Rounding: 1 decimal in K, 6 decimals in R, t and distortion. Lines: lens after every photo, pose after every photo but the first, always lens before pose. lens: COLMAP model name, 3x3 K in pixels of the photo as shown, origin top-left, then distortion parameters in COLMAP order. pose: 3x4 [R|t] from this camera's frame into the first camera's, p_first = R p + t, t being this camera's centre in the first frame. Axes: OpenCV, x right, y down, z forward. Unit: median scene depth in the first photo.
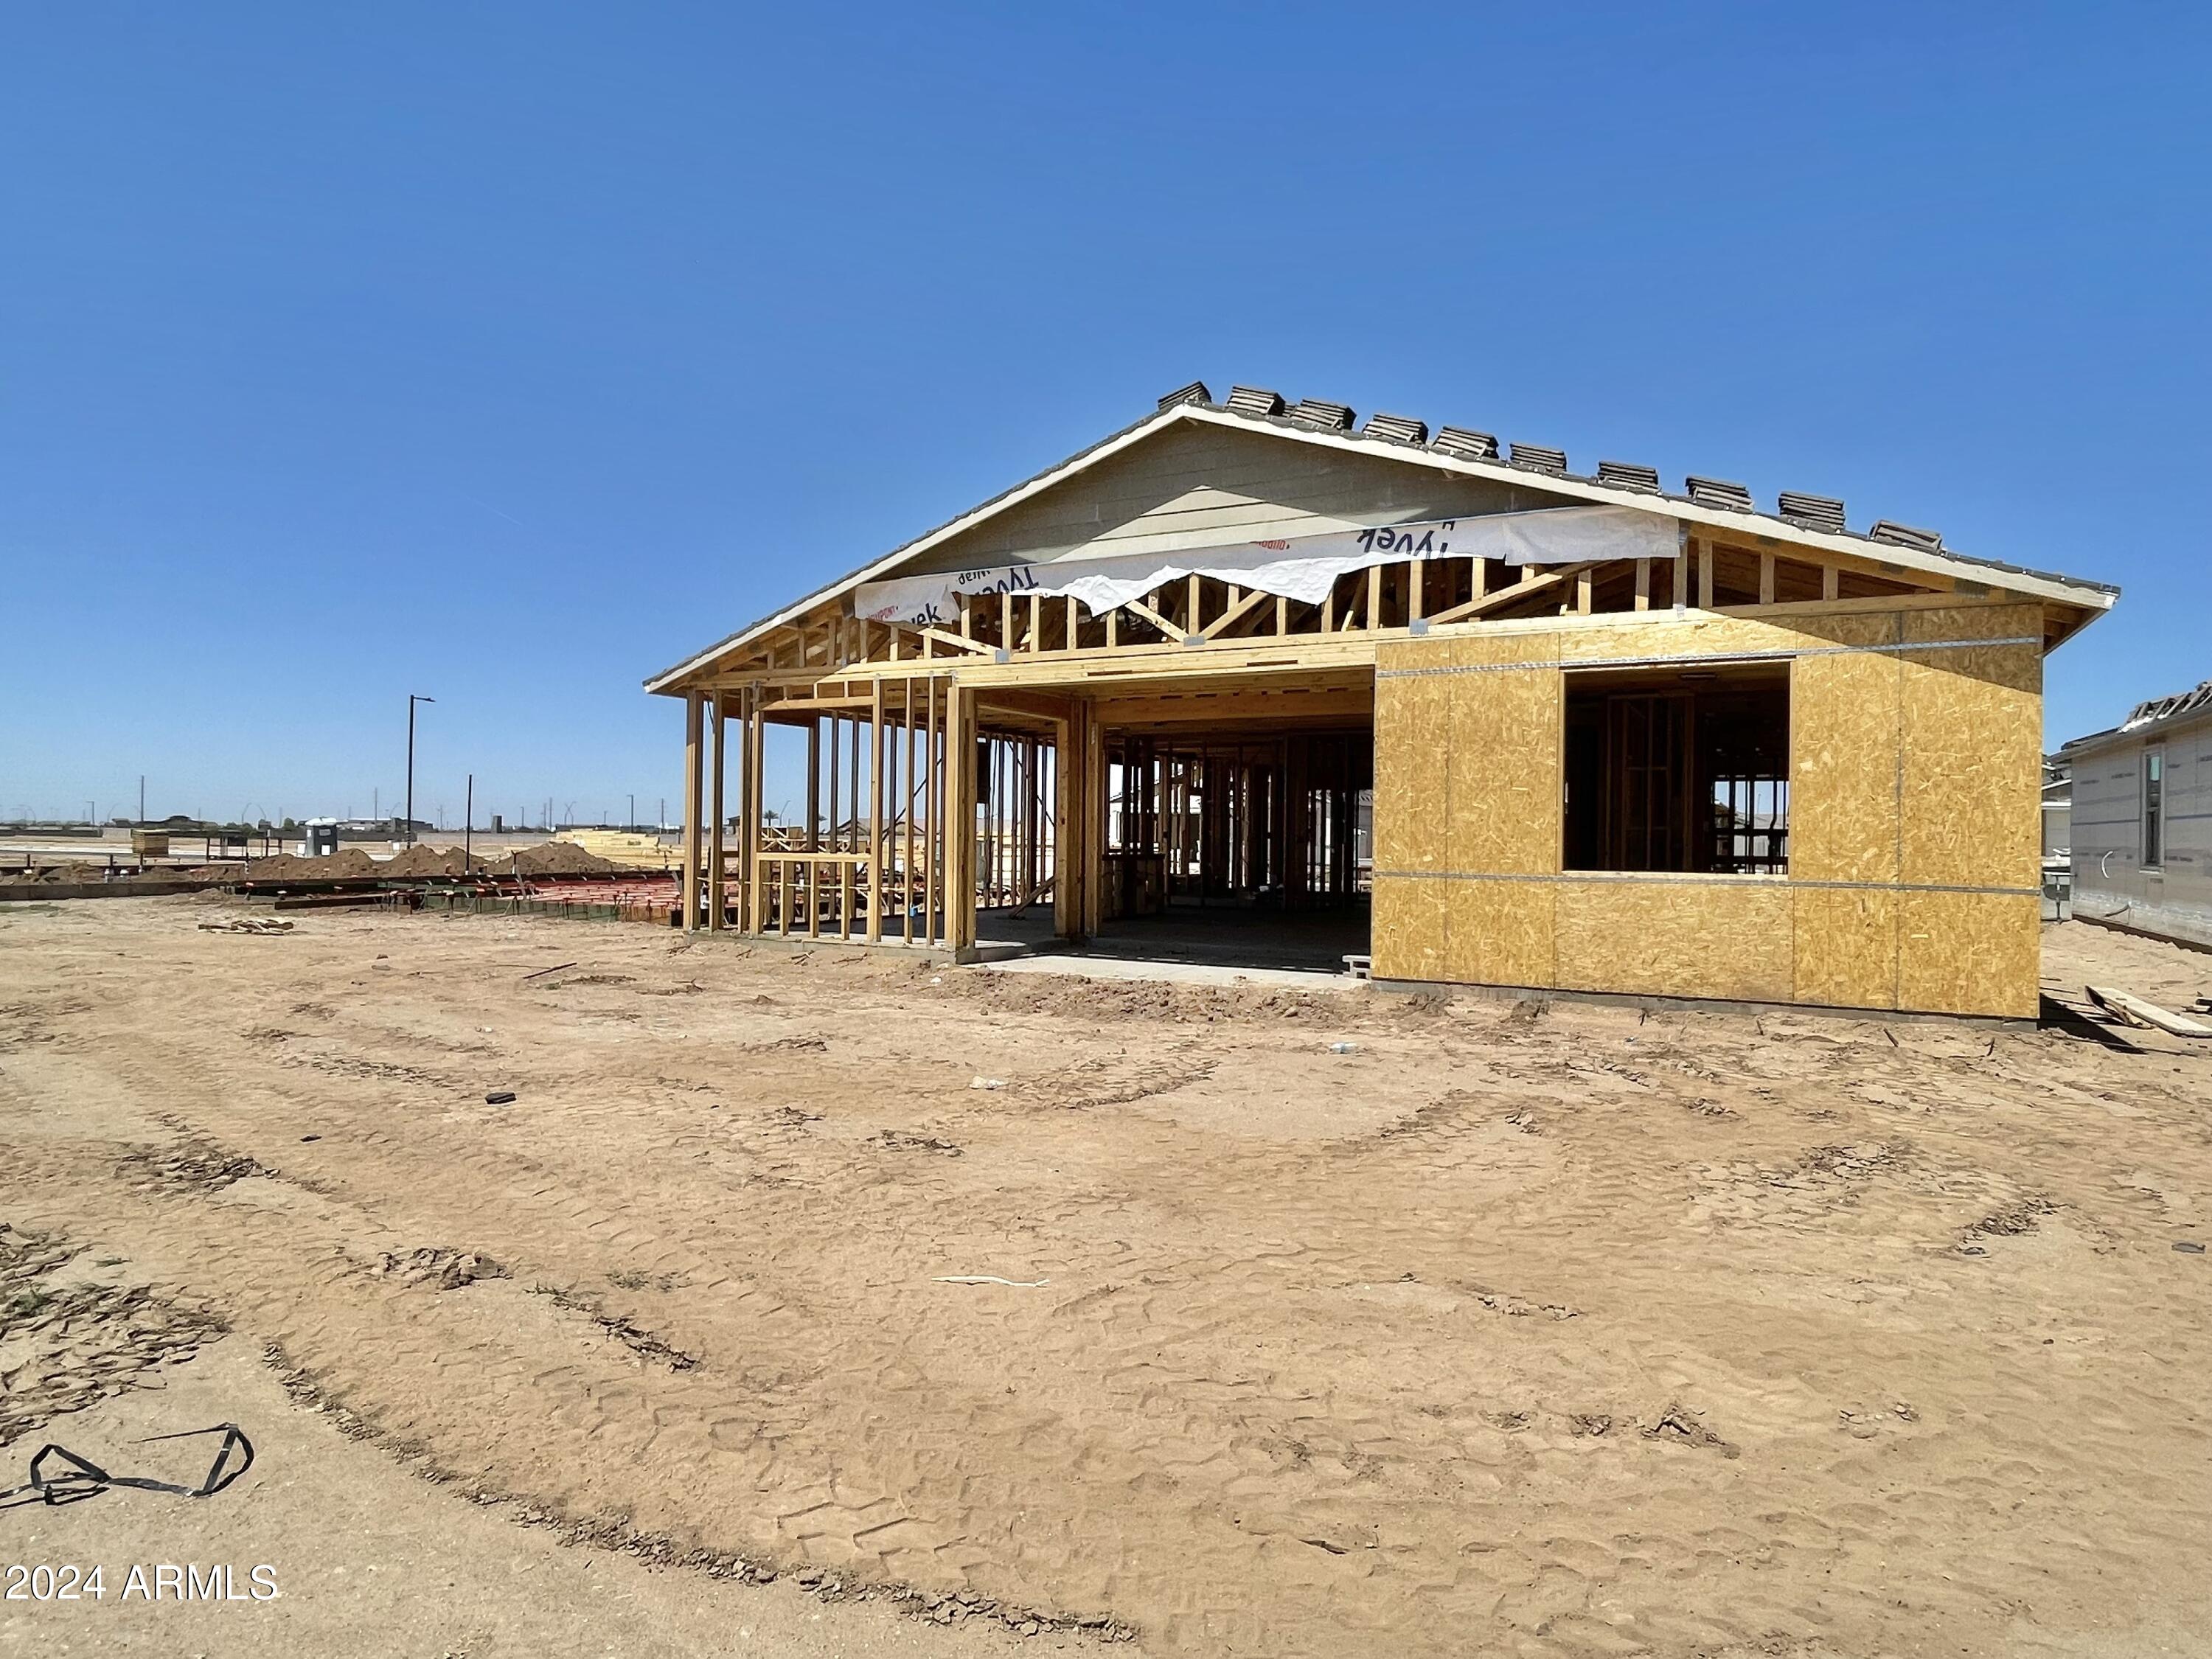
lens RADIAL K [[1307.8, 0, 1083.2], [0, 1307.8, 835.6], [0, 0, 1]] dist [-0.001553, -0.004283]
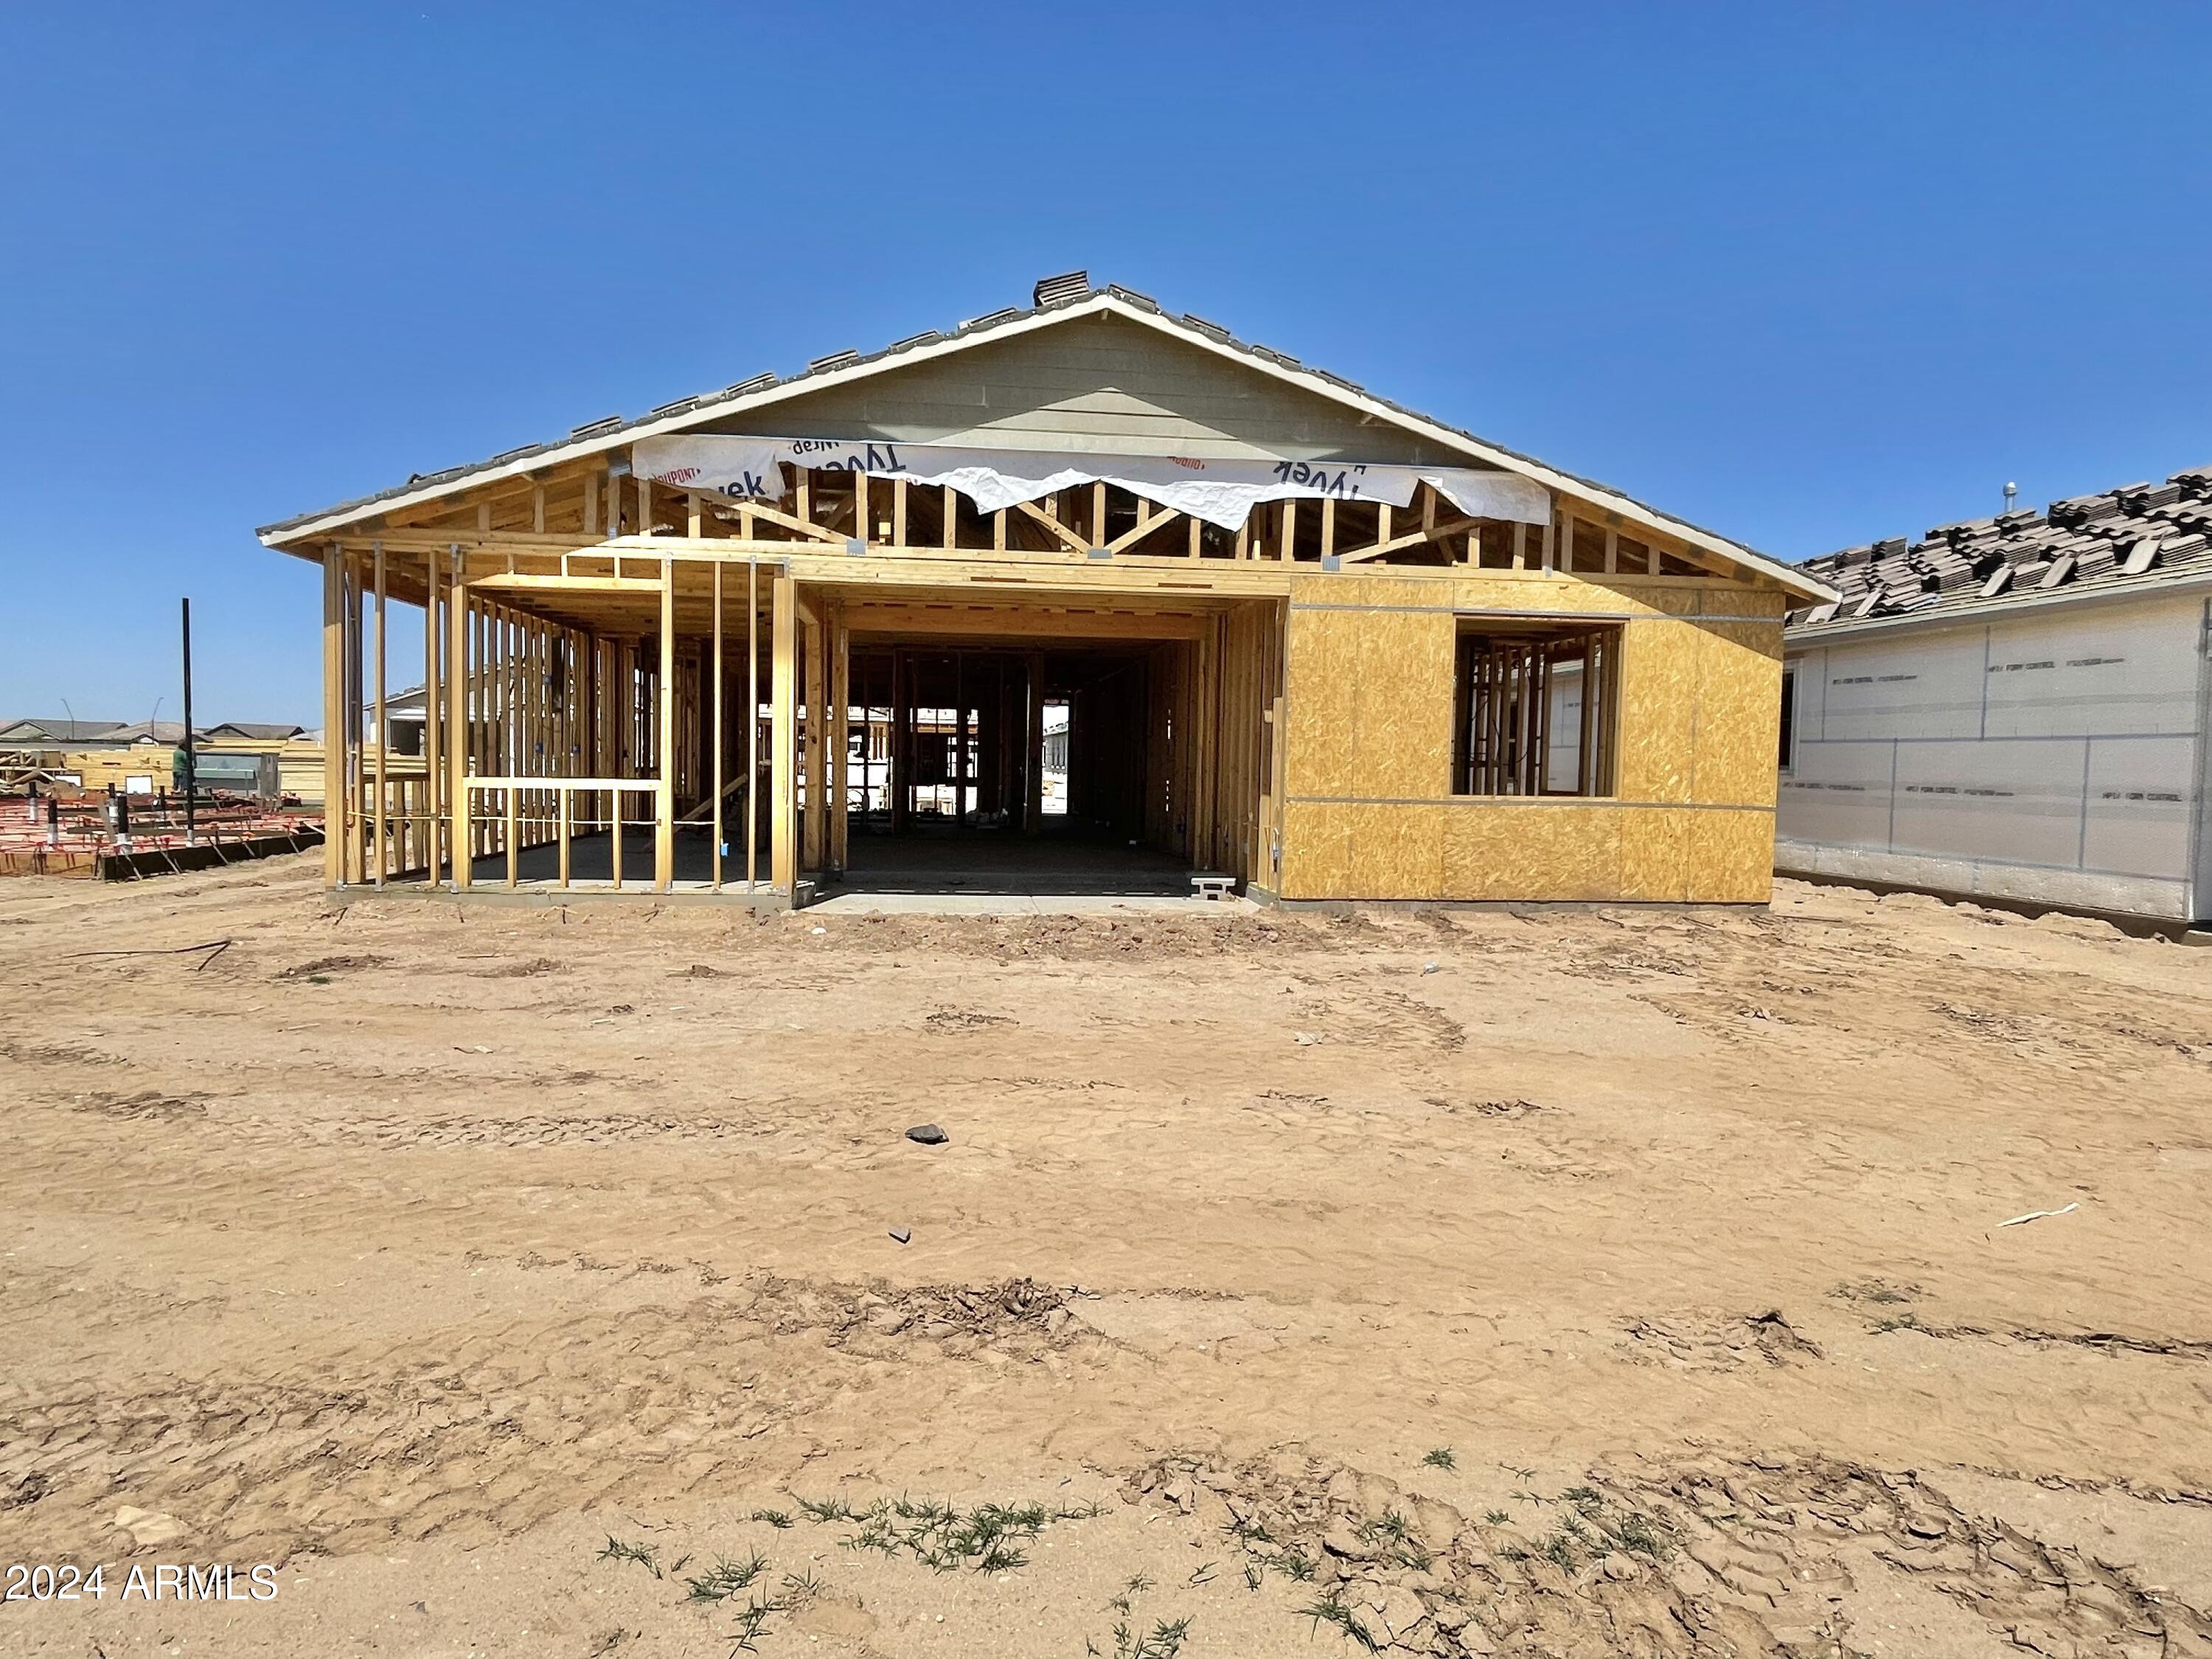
lens RADIAL K [[1307.8, 0, 1100.5], [0, 1307.8, 828.7], [0, 0, 1]] dist [-0.001553, -0.004283]
pose [[0.819658, -0.024891, 0.572313, -0.494525], [-0.010188, 0.998264, 0.058008, -0.006056], [-0.572763, -0.053377, 0.817981, 0.236088]]
